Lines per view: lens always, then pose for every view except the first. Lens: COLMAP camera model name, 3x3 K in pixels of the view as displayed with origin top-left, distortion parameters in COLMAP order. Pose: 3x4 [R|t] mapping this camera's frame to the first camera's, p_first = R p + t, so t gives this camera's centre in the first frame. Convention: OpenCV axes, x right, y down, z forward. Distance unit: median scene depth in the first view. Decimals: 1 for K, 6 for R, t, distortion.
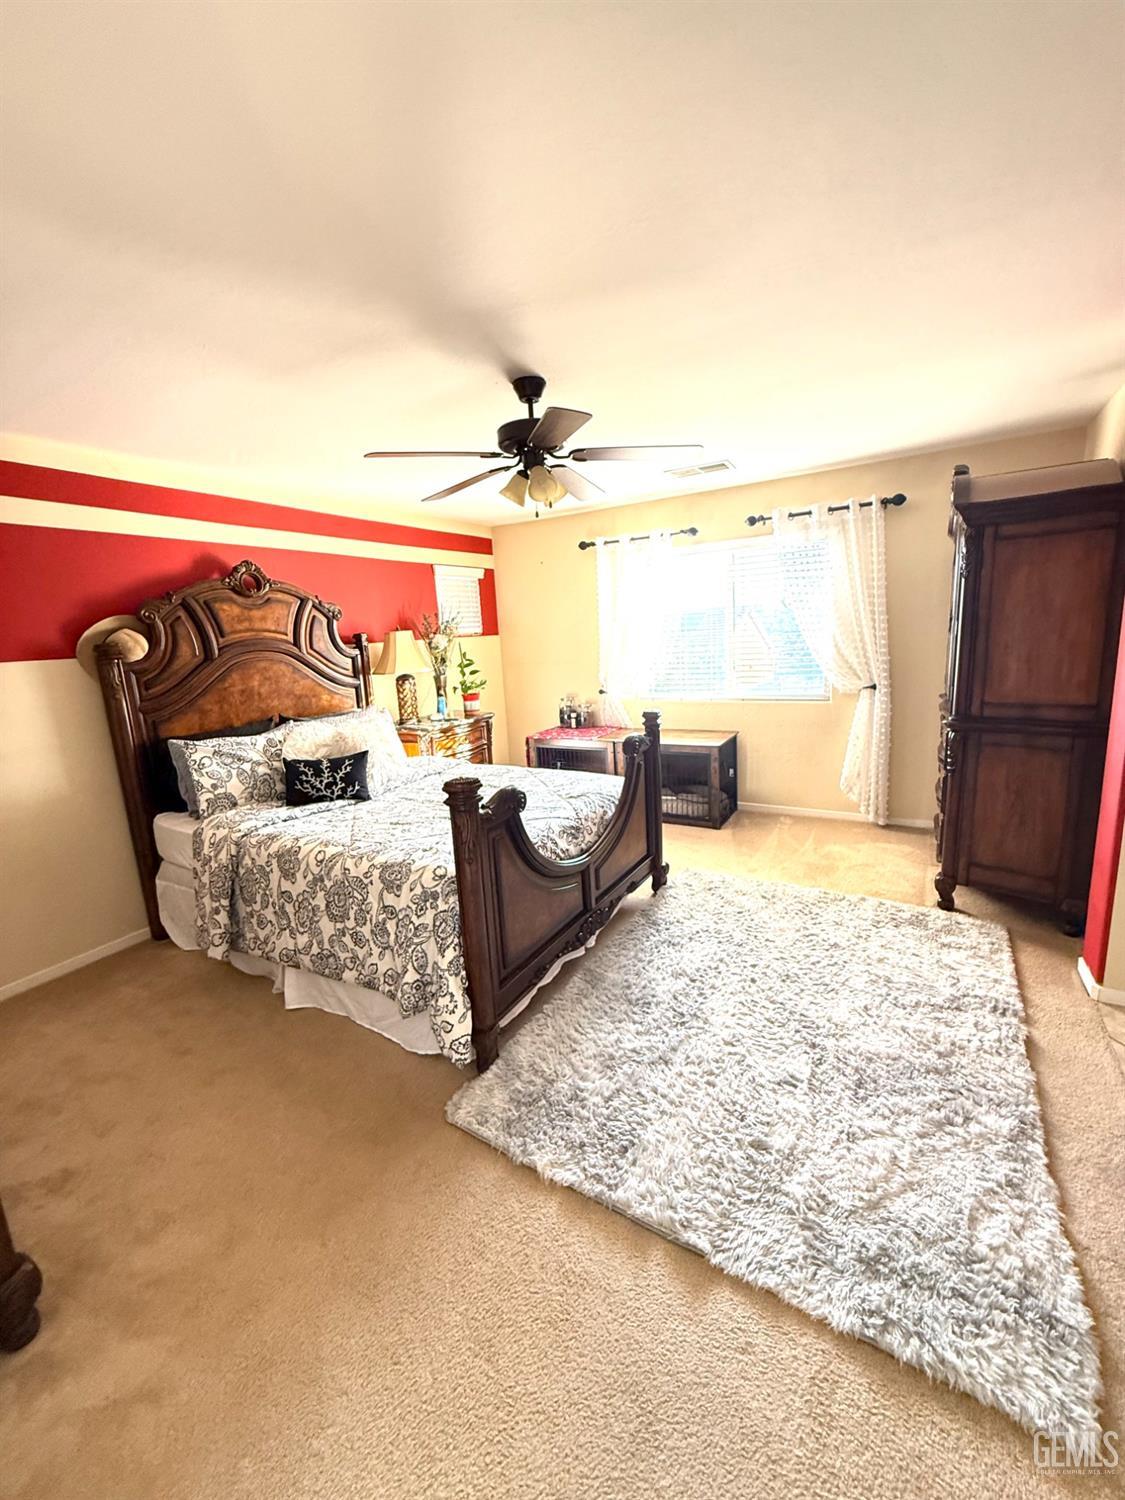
lens RADIAL K [[599.5, 0, 562.3], [0, 599.5, 744.8], [0, 0, 1]] dist [-0.004049, 0.000377]
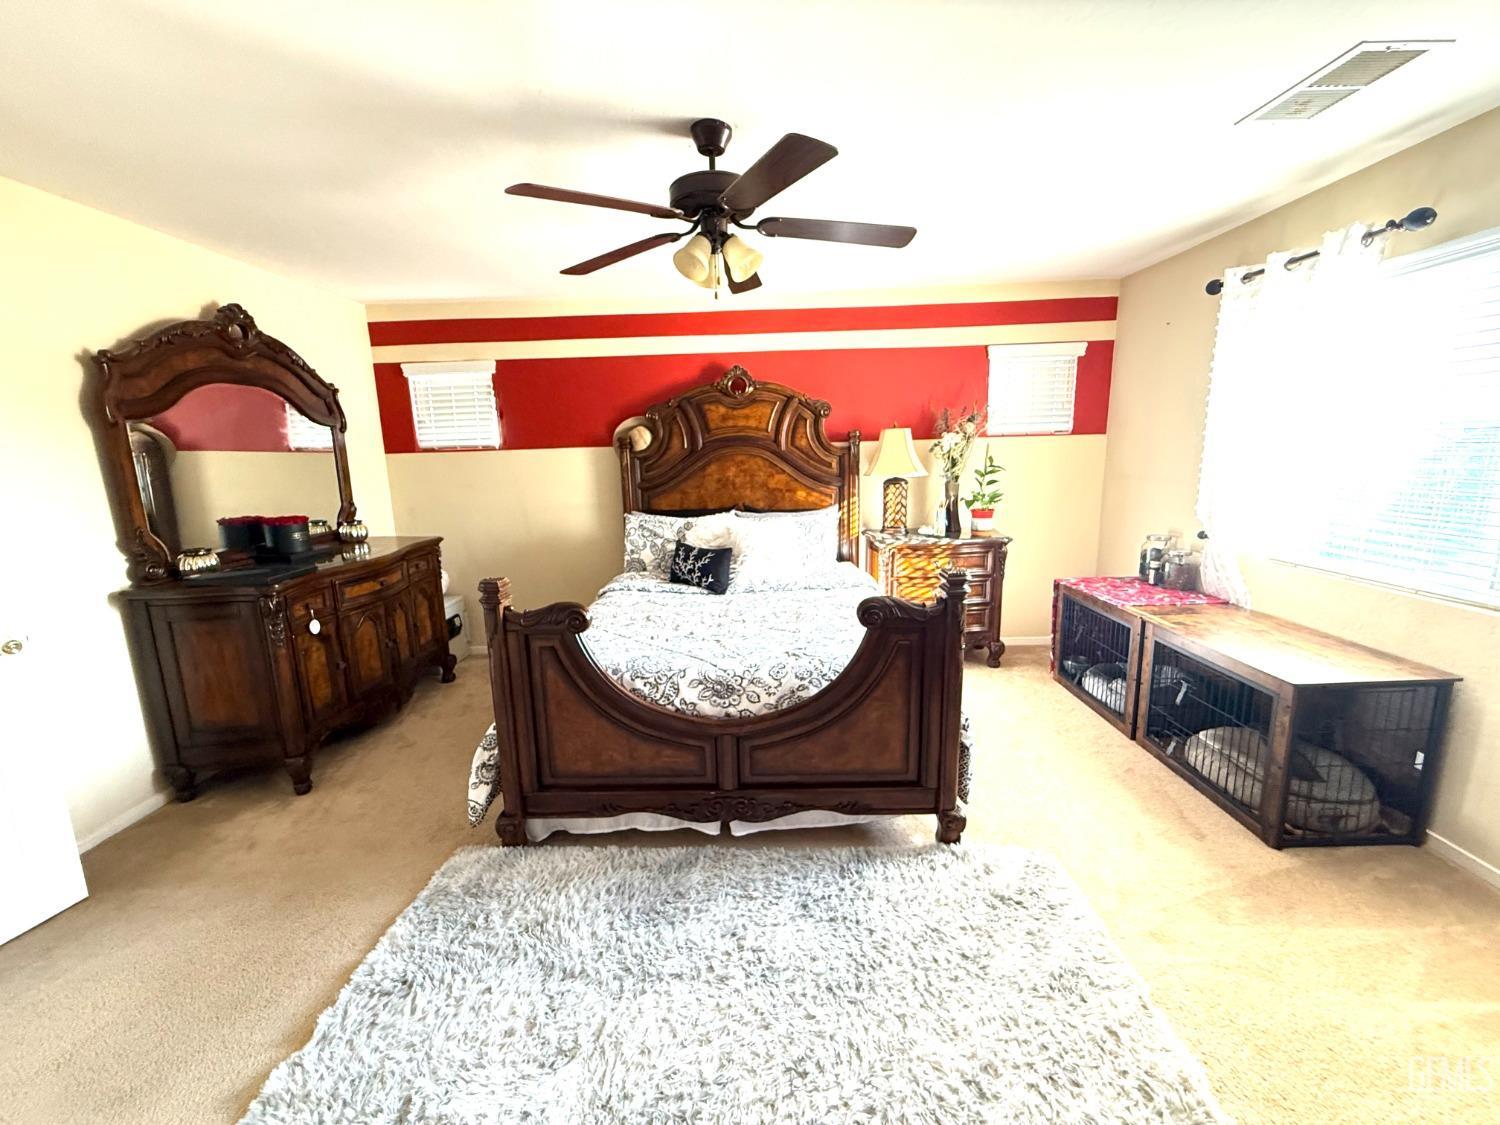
lens RADIAL K [[599.5, 0, 747.4], [0, 599.5, 562.6], [0, 0, 1]] dist [-0.004049, 0.000377]
pose [[0.491416, 0.206627, -0.846059, 0.519462], [-0.163025, 0.976102, 0.143696, -0.108821], [0.855531, 0.067314, 0.513357, 0.454224]]
